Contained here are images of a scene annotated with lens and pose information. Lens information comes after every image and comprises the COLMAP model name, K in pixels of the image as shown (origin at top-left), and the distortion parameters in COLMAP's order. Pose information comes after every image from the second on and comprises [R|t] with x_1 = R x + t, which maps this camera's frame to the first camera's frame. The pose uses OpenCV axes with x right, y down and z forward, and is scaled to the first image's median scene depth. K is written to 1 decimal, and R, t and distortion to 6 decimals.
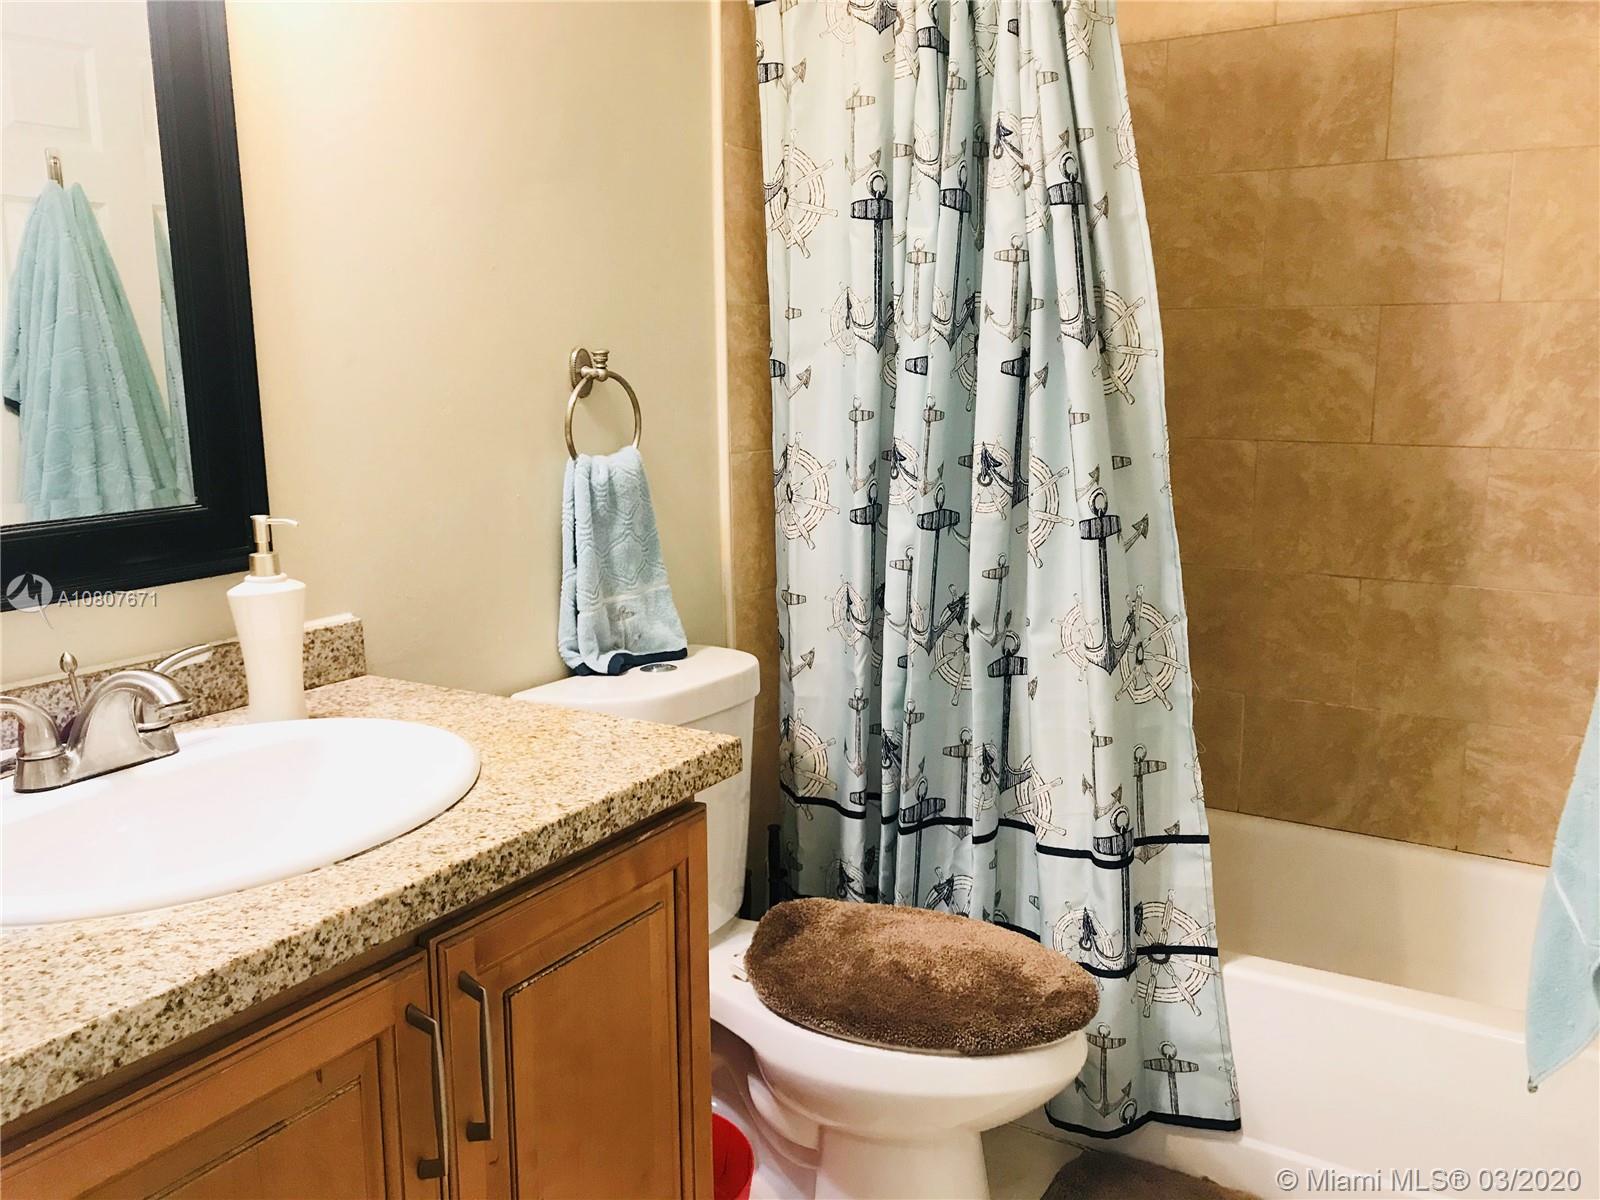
lens RADIAL K [[1341.8, 0, 793.0], [0, 1341.8, 596.7], [0, 0, 1]] dist [0.022032, -0.003698]
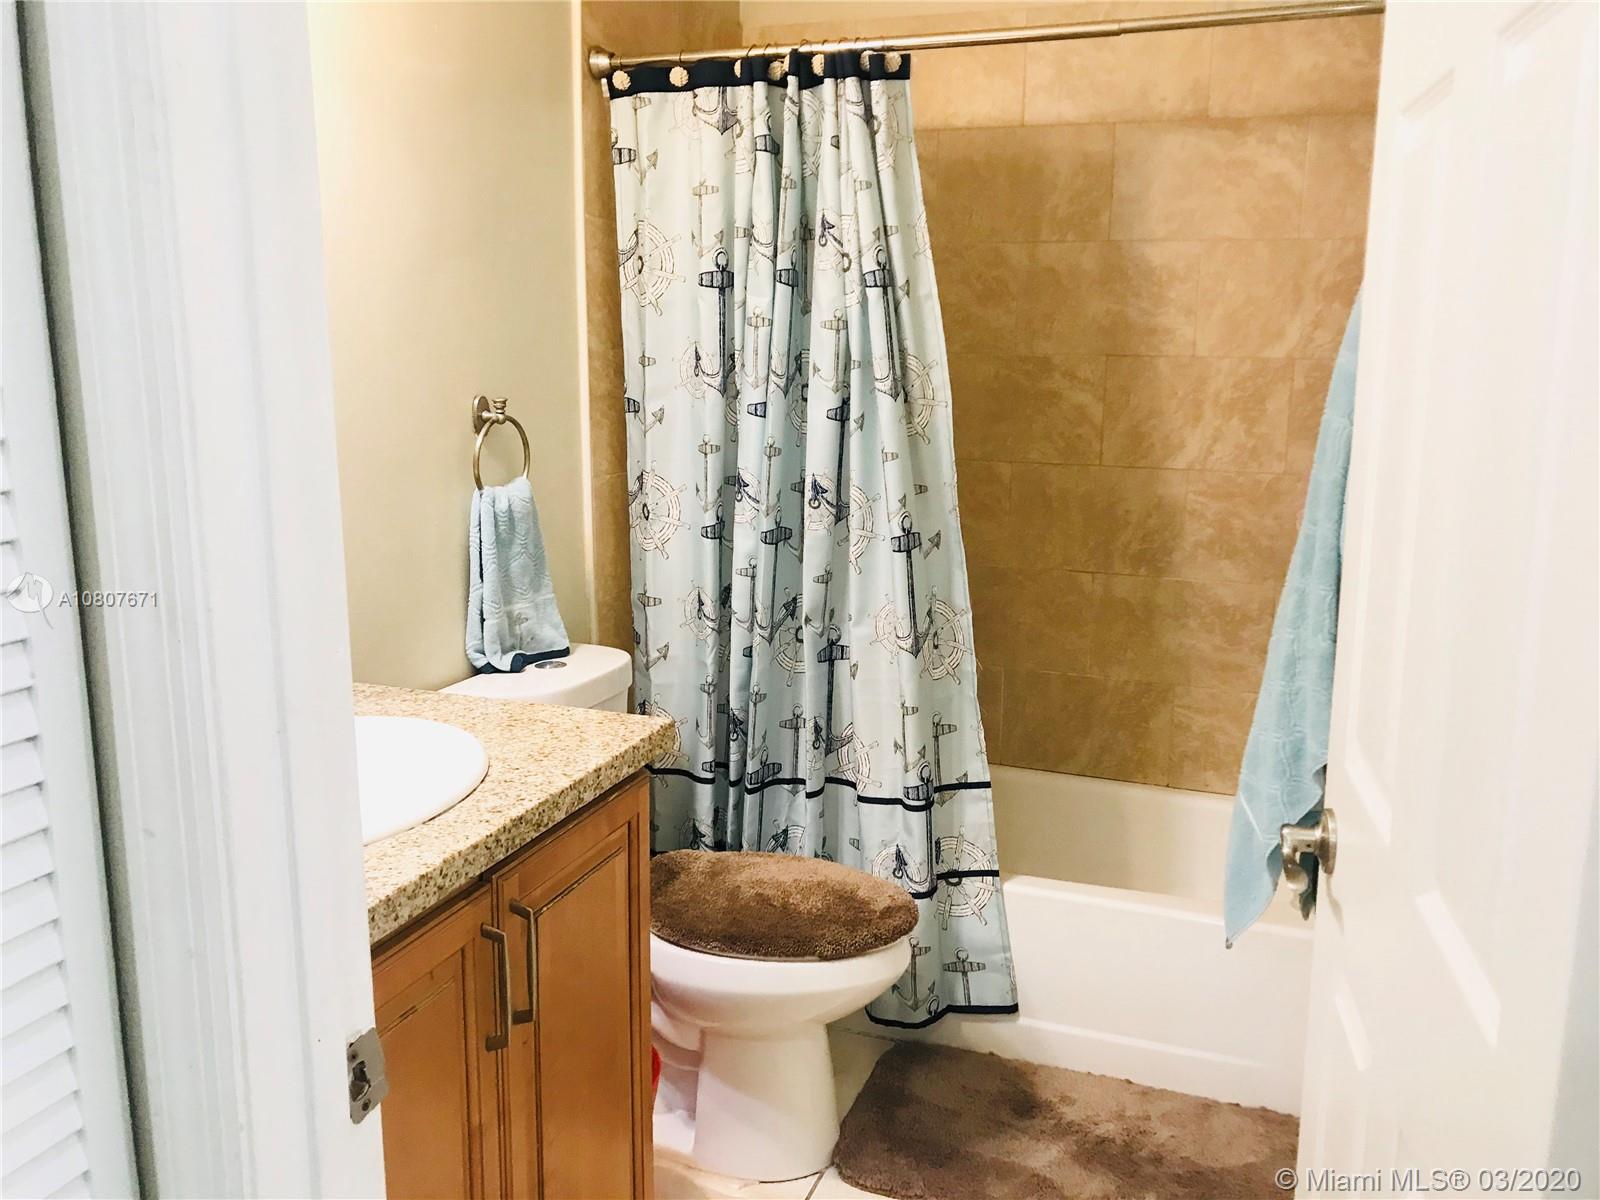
lens RADIAL K [[1330.0, 0, 803.6], [0, 1330.0, 590.0], [0, 0, 1]] dist [0.130466, -0.269420]
pose [[0.979034, -0.020851, 0.202628, -0.114845], [0.018515, 0.999739, 0.013420, -0.023697], [-0.202855, -0.009387, 0.979164, -0.197547]]
